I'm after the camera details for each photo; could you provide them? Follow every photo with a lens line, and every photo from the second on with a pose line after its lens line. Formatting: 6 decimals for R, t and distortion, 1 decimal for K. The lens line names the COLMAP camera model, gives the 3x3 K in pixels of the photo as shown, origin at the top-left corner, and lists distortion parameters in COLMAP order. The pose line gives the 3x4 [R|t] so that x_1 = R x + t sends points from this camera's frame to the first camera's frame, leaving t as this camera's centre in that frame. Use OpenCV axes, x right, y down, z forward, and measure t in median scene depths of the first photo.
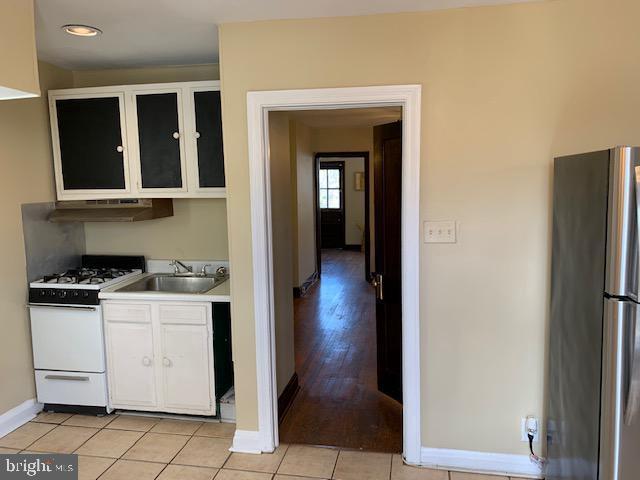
lens RADIAL K [[485.7, 0, 321.9], [0, 485.7, 236.8], [0, 0, 1]] dist [0.040728, -0.066413]
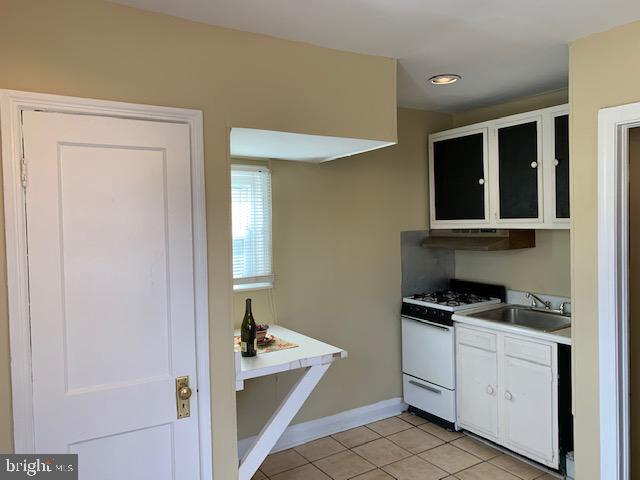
lens RADIAL K [[492.5, 0, 320.0], [0, 492.5, 240.0], [0, 0, 1]] dist [0.002296, -0.001612]
pose [[0.684061, 0.035304, -0.728570, 0.127161], [-0.074700, 0.996967, -0.021827, -0.004582], [0.725589, 0.069355, 0.684624, 0.027854]]
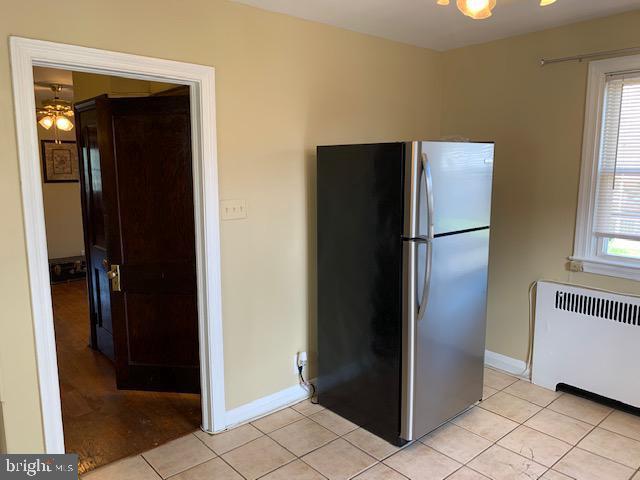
lens RADIAL K [[485.7, 0, 321.9], [0, 485.7, 236.8], [0, 0, 1]] dist [0.040728, -0.066413]
pose [[0.612816, -0.097976, 0.784128, -0.375968], [0.077602, 0.994949, 0.063669, -0.001622], [-0.786406, 0.021833, 0.617324, 0.135669]]
